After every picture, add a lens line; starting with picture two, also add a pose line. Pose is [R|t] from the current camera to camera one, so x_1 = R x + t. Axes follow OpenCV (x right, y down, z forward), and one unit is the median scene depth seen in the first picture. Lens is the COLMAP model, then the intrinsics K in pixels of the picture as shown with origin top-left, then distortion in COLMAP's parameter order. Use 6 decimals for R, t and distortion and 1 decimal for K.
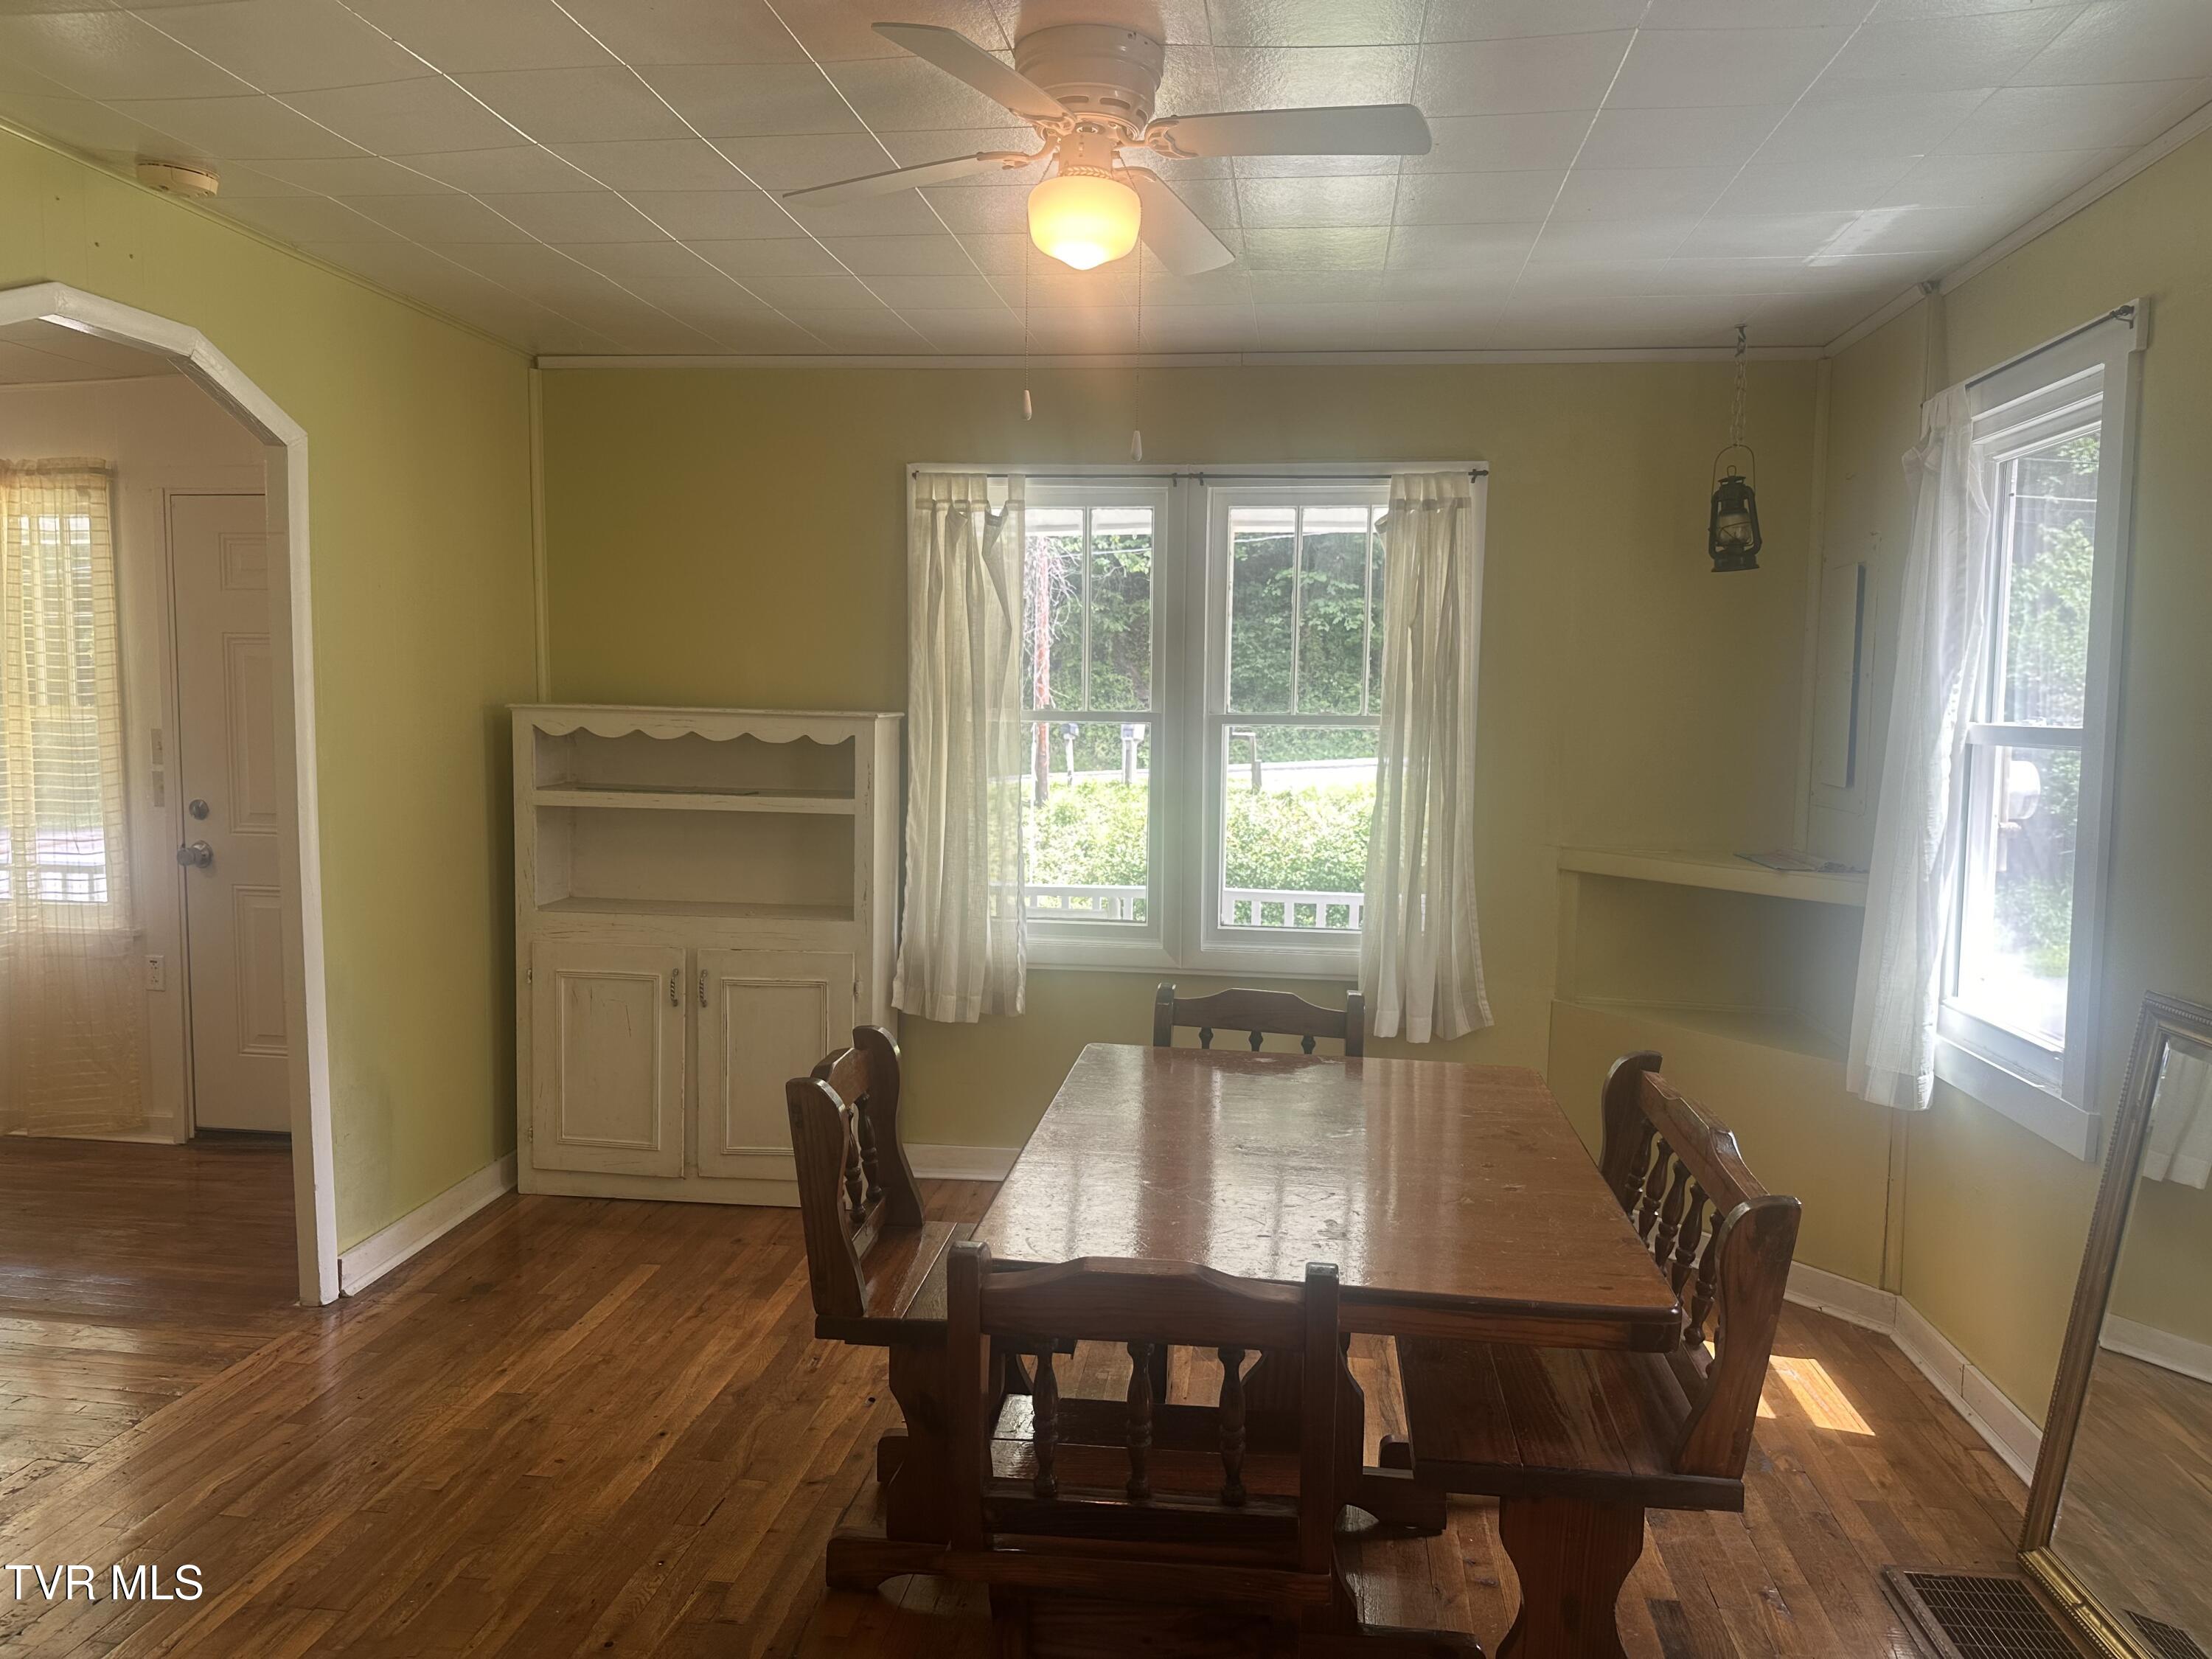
lens RADIAL K [[1578.3, 0, 1087.9], [0, 1578.3, 838.9], [0, 0, 1]] dist [0.054060, -0.058337]
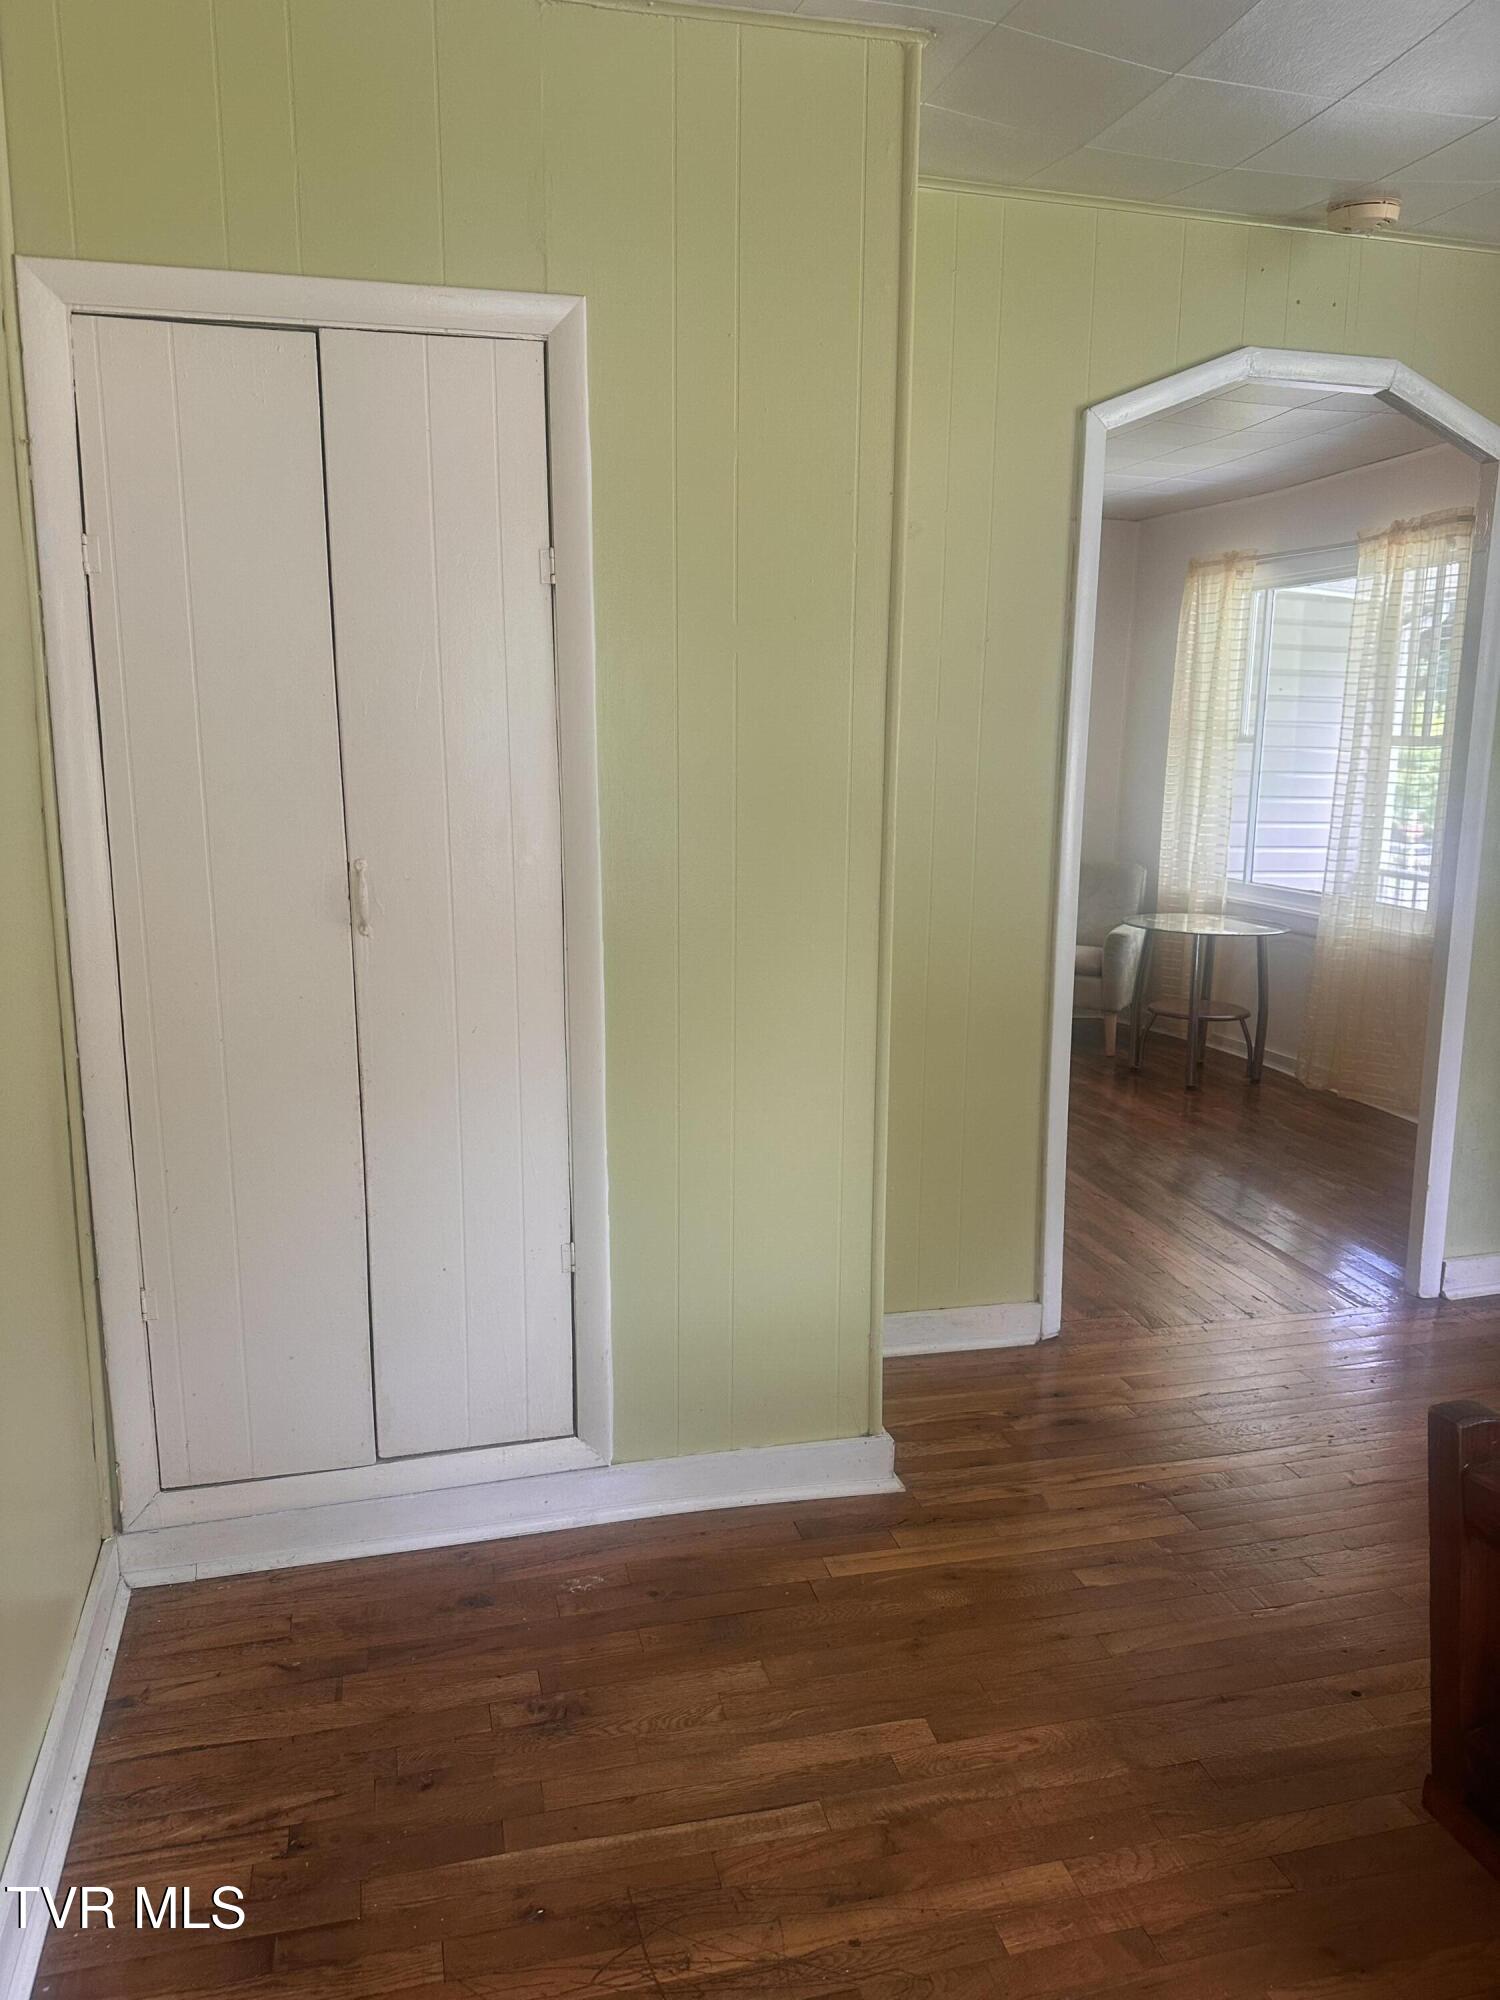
lens RADIAL K [[1427.0, 0, 752.7], [0, 1427.0, 996.6], [0, 0, 1]] dist [0.054060, -0.058337]
pose [[0.397367, 0.160543, -0.903507, 0.156548], [-0.089715, 0.986658, 0.135861, 0.004217], [0.913264, 0.027072, 0.406468, 0.177294]]
